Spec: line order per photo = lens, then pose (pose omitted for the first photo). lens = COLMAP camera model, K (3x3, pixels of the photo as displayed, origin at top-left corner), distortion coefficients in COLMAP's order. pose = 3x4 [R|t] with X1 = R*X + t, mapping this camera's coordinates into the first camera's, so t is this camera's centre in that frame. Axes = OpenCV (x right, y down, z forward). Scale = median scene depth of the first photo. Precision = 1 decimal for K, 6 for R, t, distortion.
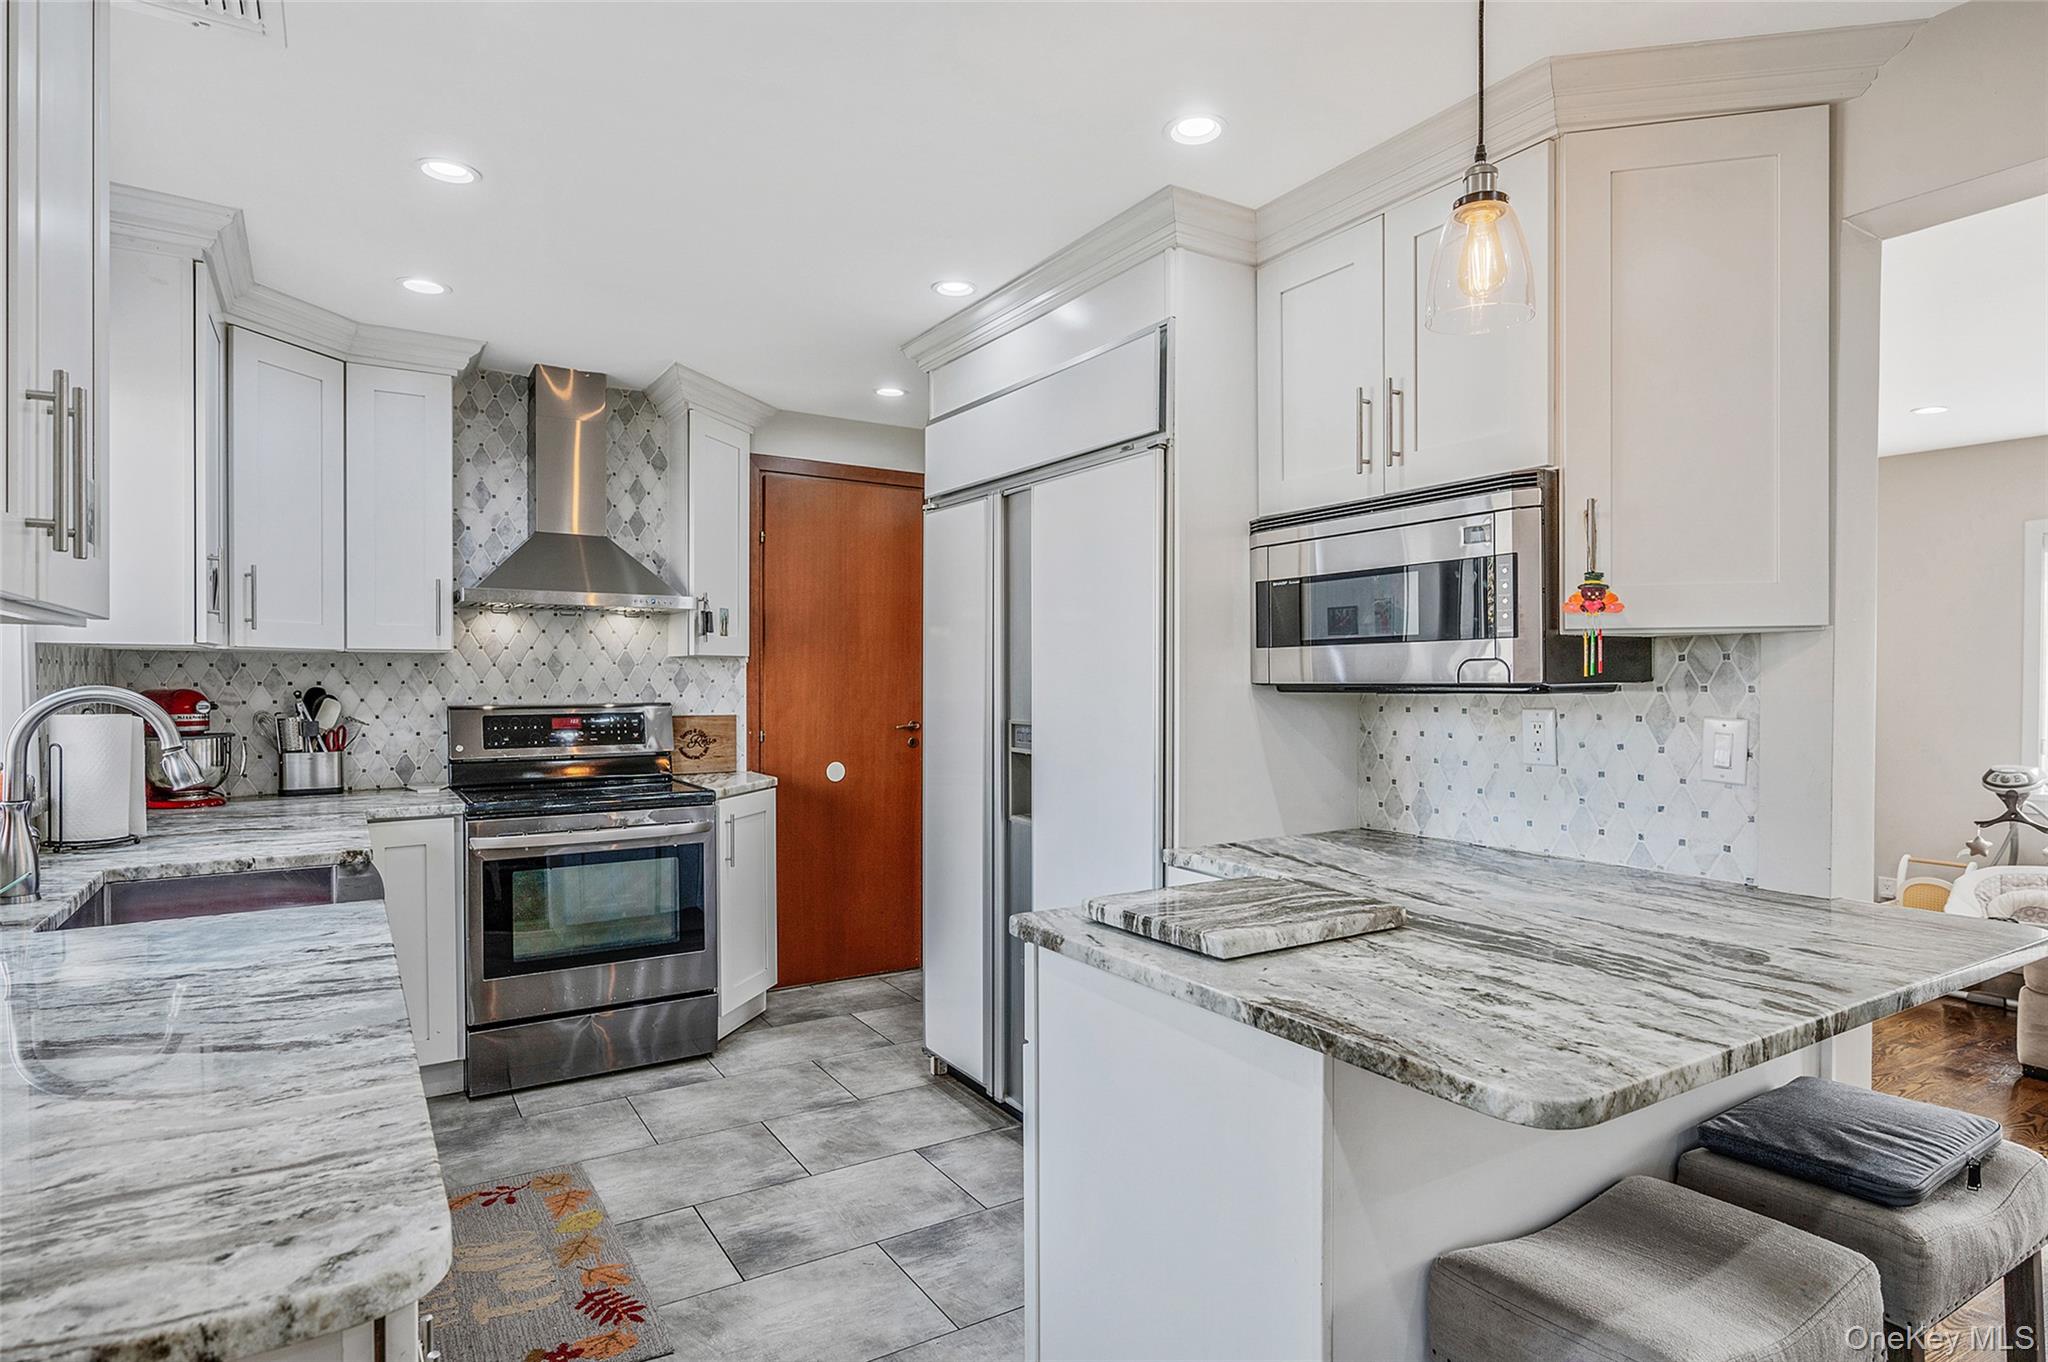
lens RADIAL K [[1150.5, 0, 1033.3], [0, 1150.5, 686.1], [0, 0, 1]] dist [-0.003410, 0.000379]
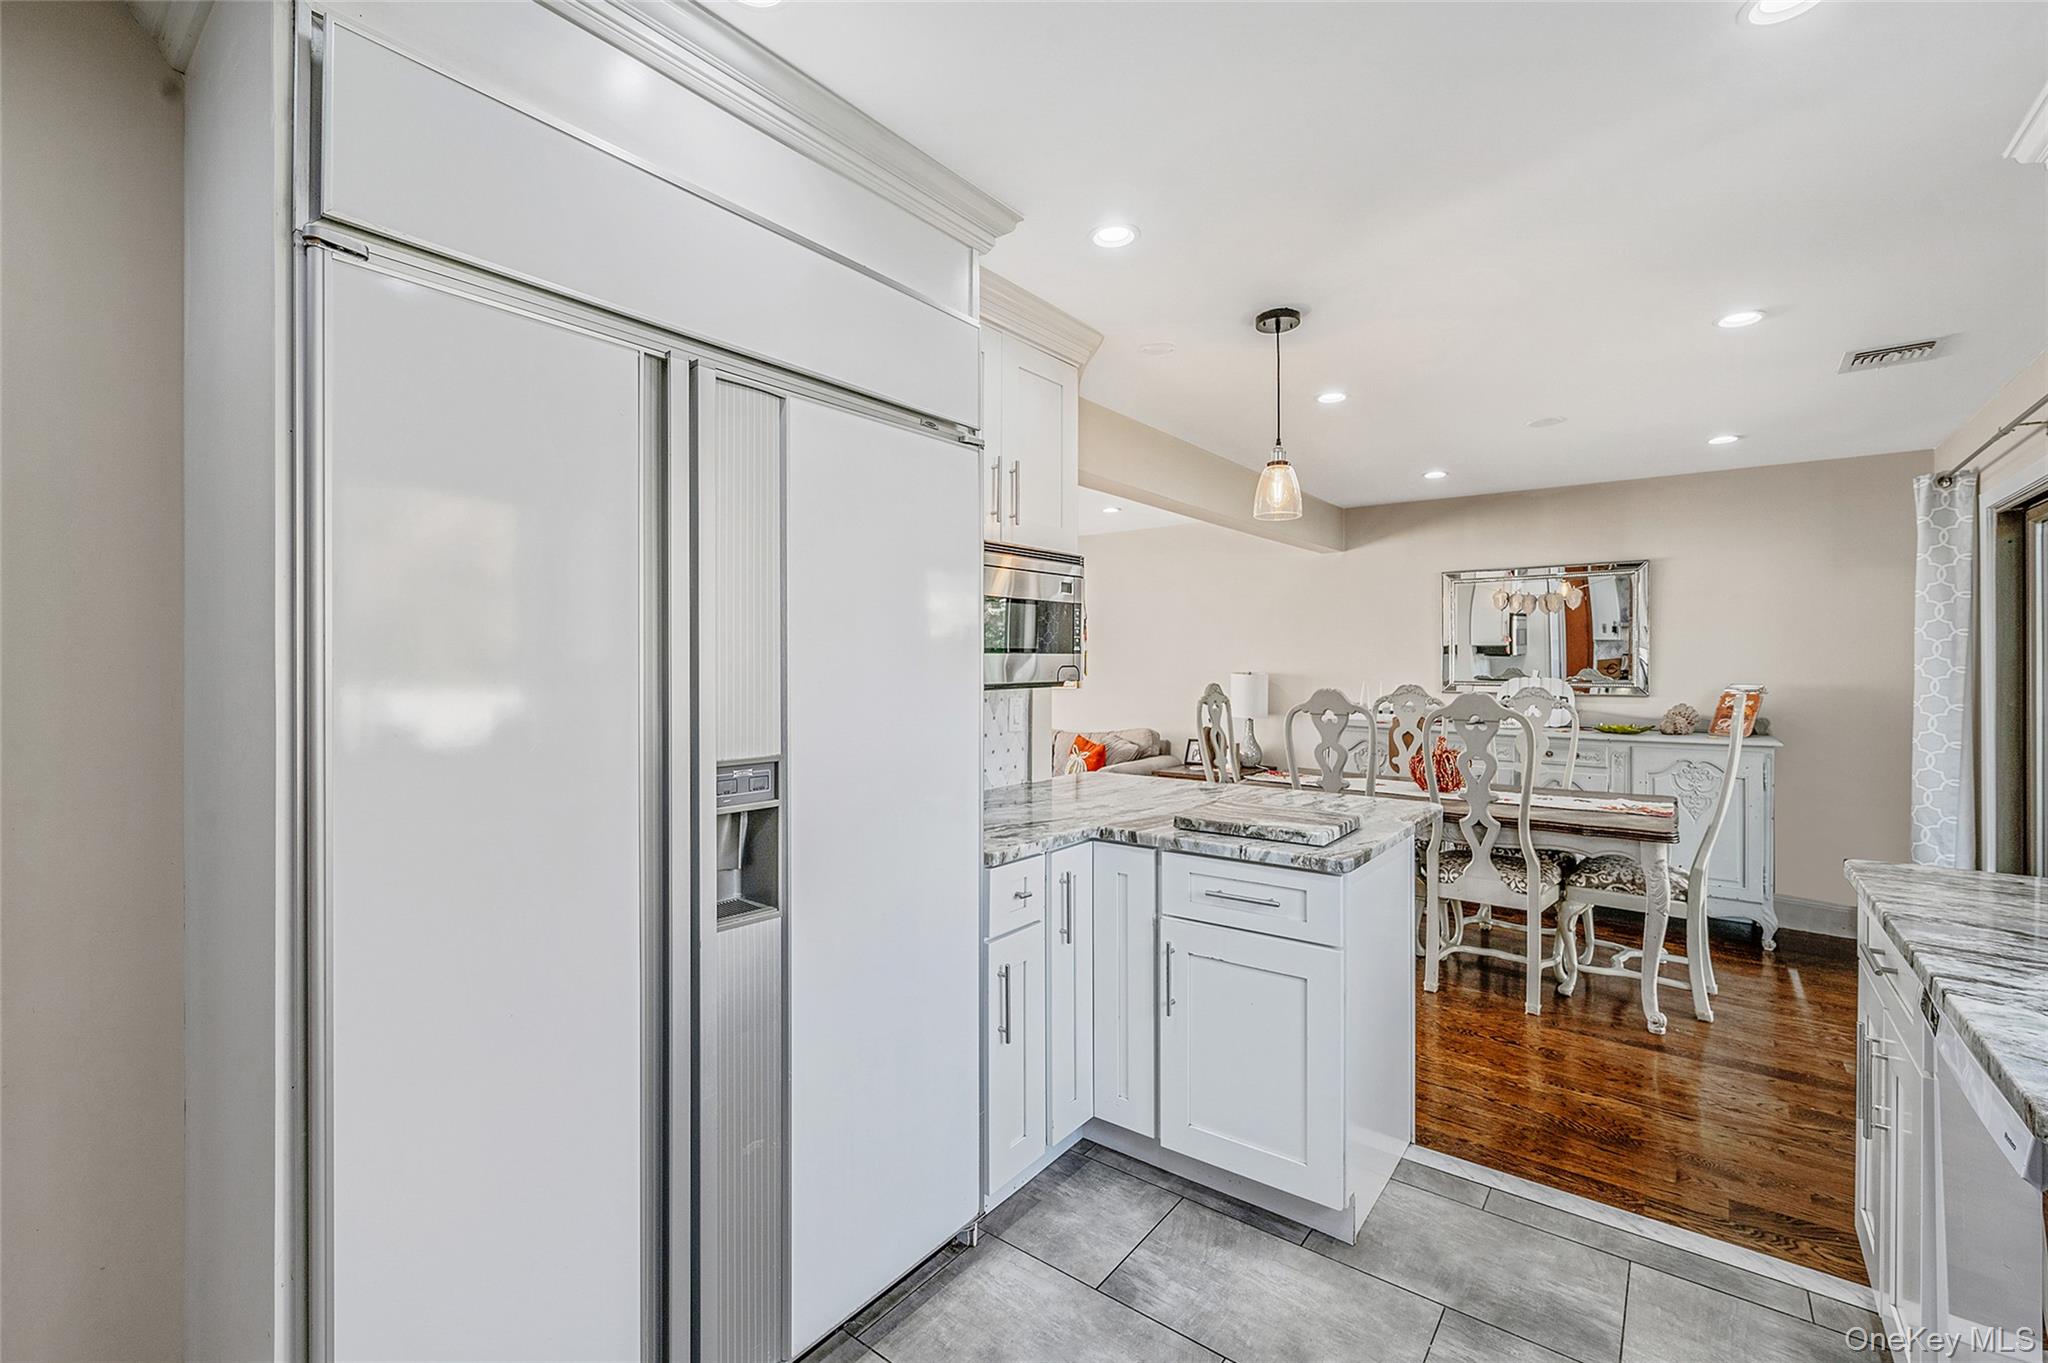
lens RADIAL K [[843.9, 0, 1013.3], [0, 843.9, 666.9], [0, 0, 1]] dist [0.000329, -0.000058]
pose [[-0.351934, -0.002519, 0.936021, -0.459984], [0.010311, 0.999925, 0.006568, -0.018654], [-0.935968, 0.011963, -0.351882, 0.970280]]
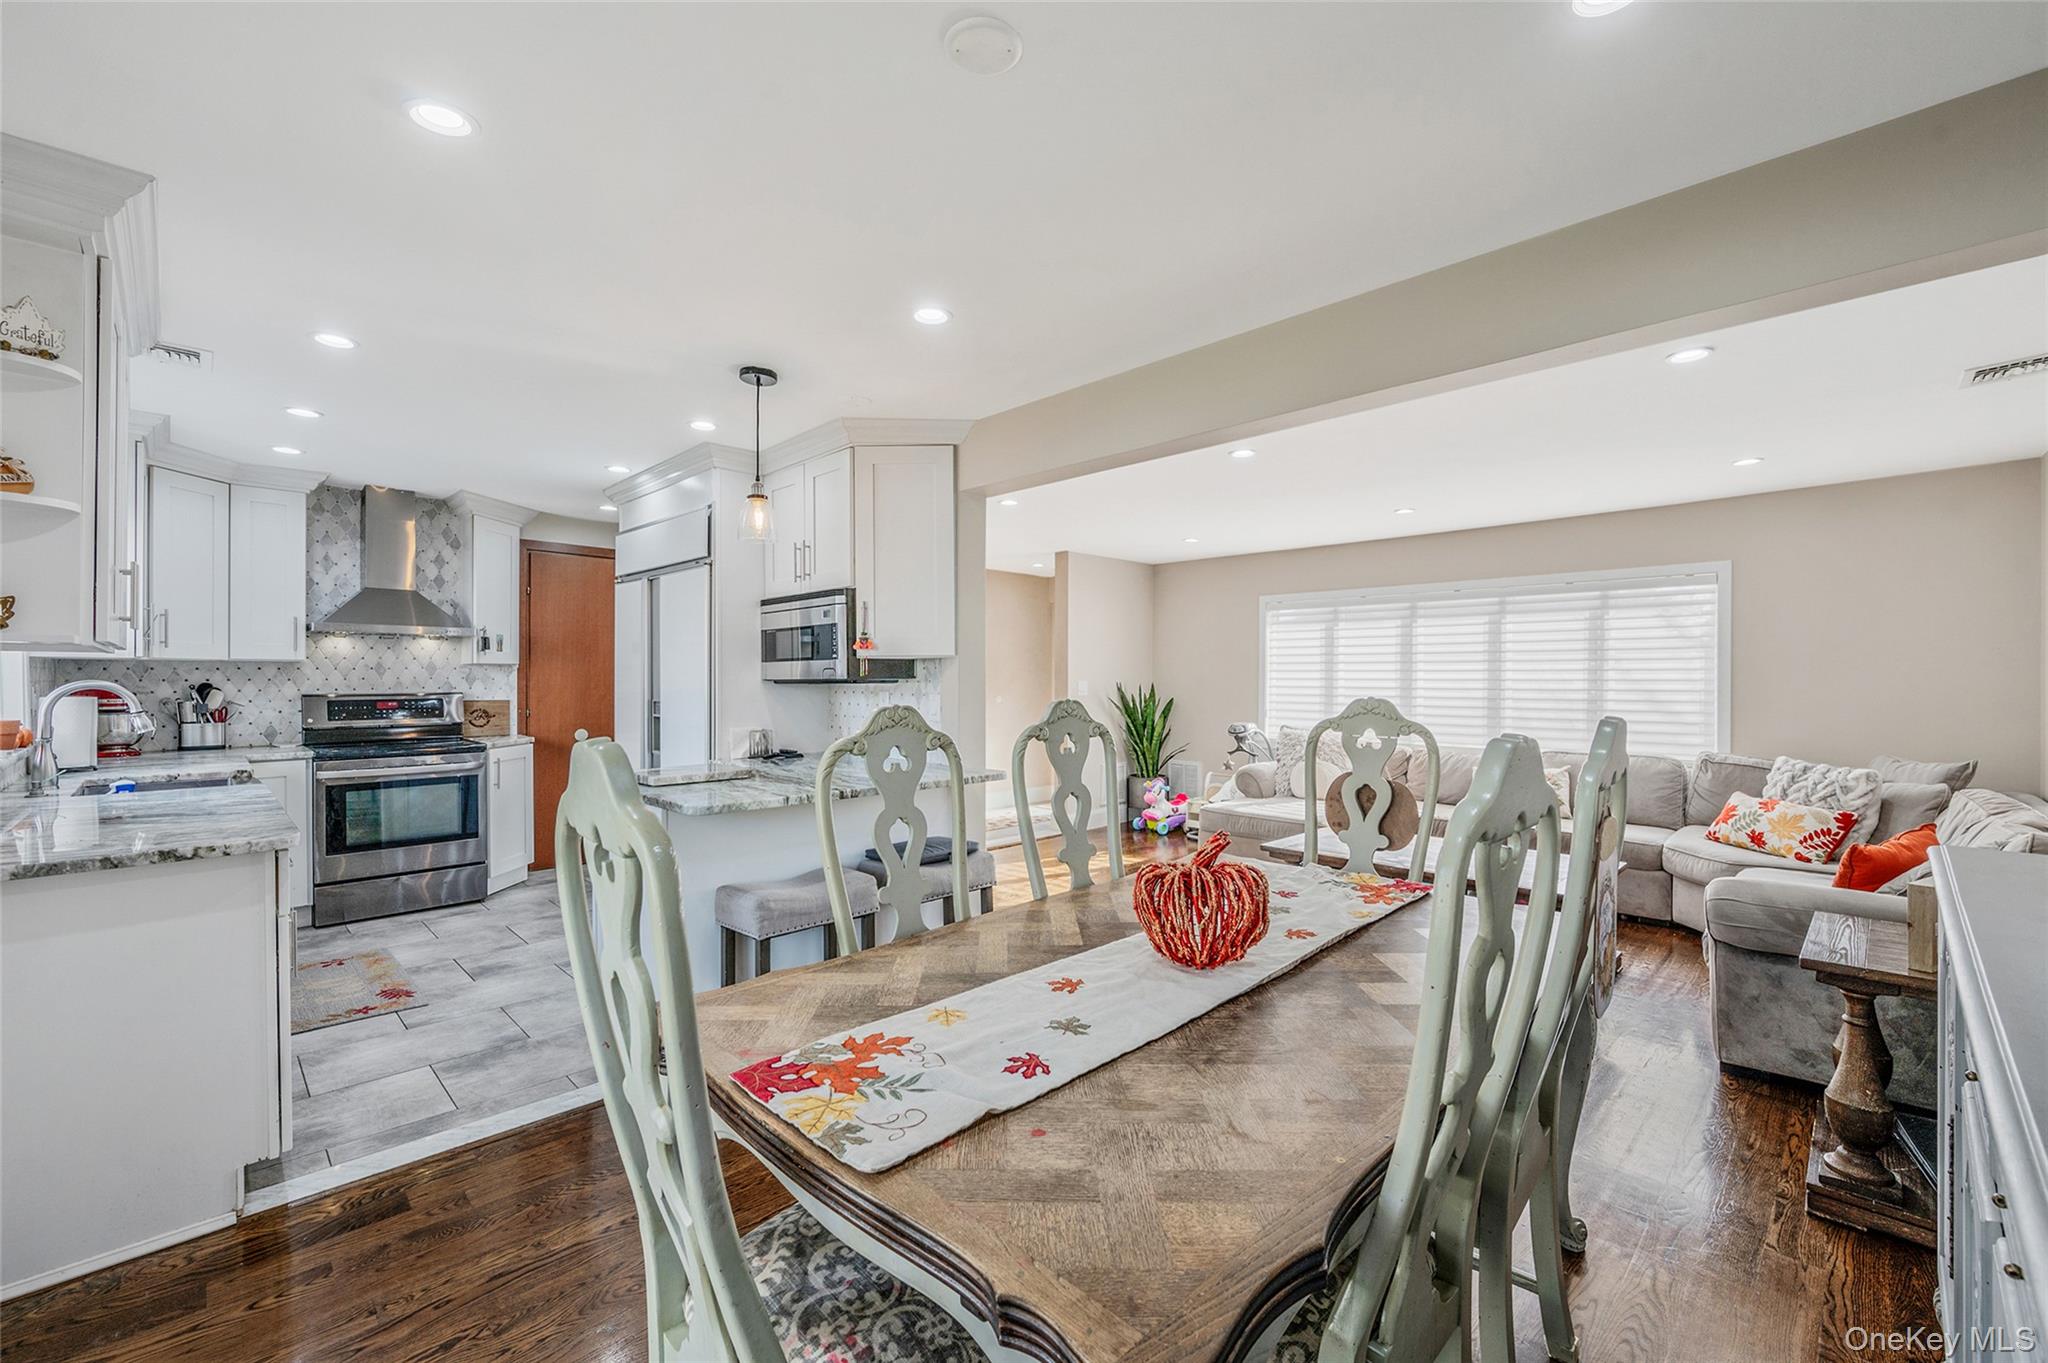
lens RADIAL K [[843.9, 0, 1013.0], [0, 843.9, 676.9], [0, 0, 1]] dist [0.000329, -0.000058]
pose [[0.973749, 0.000781, 0.227625, 0.205324], [0.001285, 0.999959, -0.008931, 0.004946], [-0.227623, 0.008989, 0.973708, -0.405276]]
